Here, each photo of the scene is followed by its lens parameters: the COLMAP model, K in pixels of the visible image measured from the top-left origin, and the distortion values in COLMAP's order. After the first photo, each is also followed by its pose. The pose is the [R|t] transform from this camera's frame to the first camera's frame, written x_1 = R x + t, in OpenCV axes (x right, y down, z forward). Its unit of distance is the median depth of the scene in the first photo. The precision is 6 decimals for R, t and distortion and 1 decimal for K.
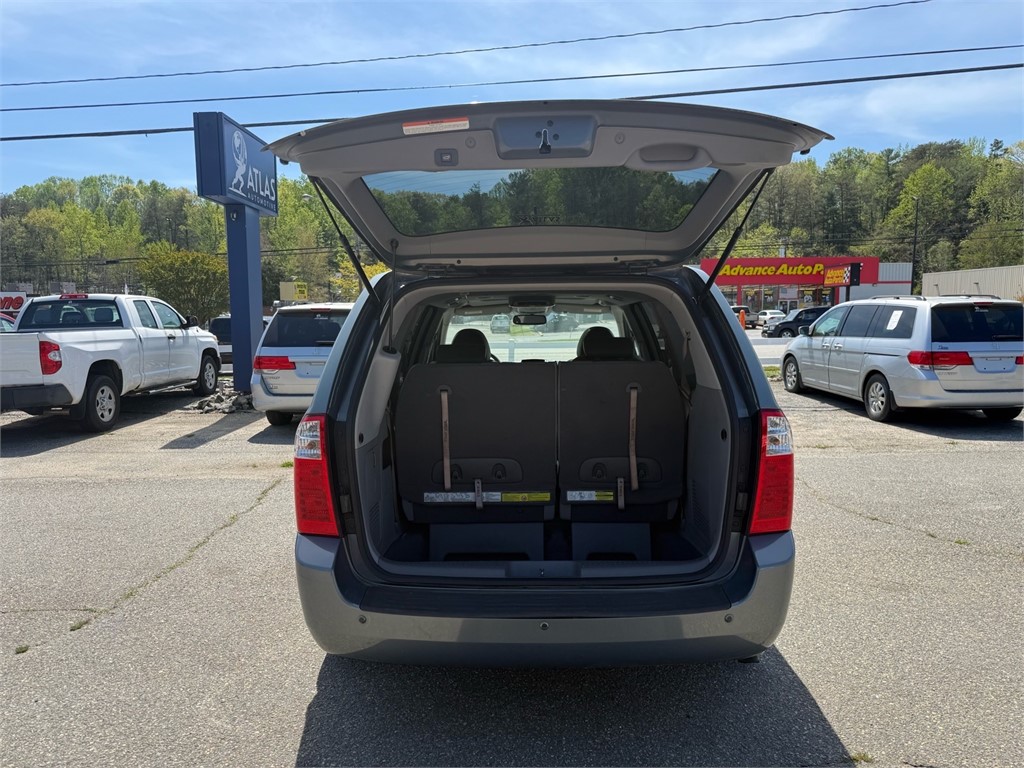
lens RADIAL K [[726.3, 0, 513.3], [0, 726.3, 383.6], [0, 0, 1]] dist [-0.003917, -0.009140]
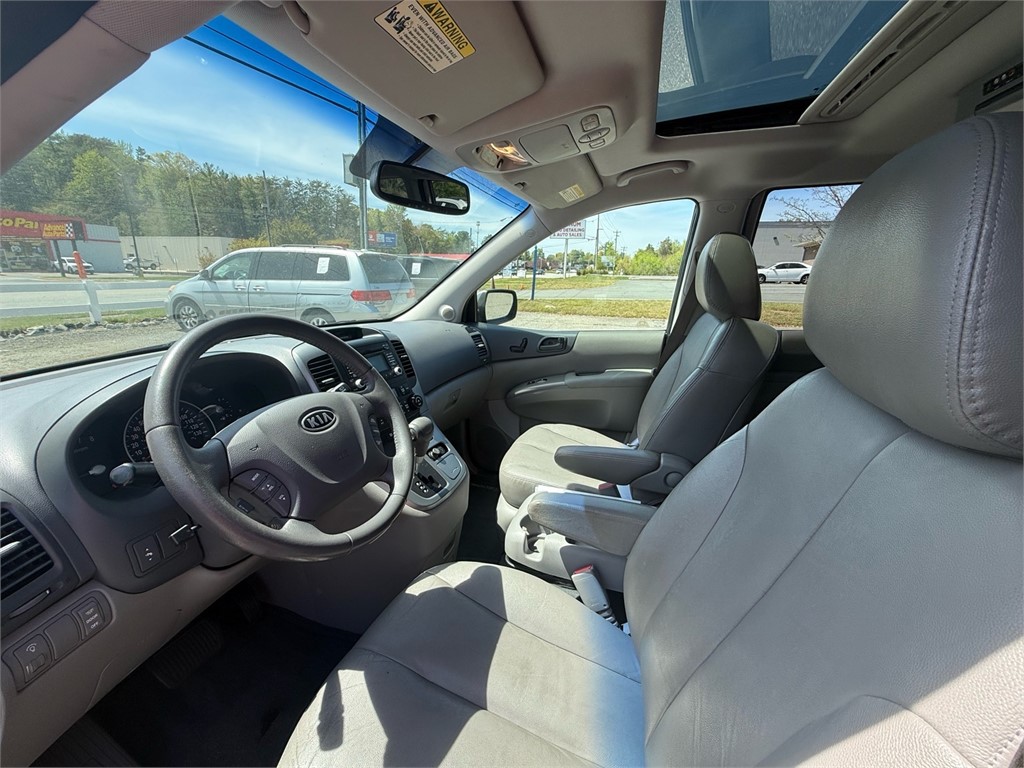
lens RADIAL K [[404.9, 0, 513.5], [0, 404.9, 387.6], [0, 0, 1]] dist [-0.000206, -0.000088]
pose [[0.292961, -0.242116, 0.924962, -0.060269], [0.064458, 0.970207, 0.233544, -0.020494], [-0.953949, -0.008798, 0.299839, 0.381490]]
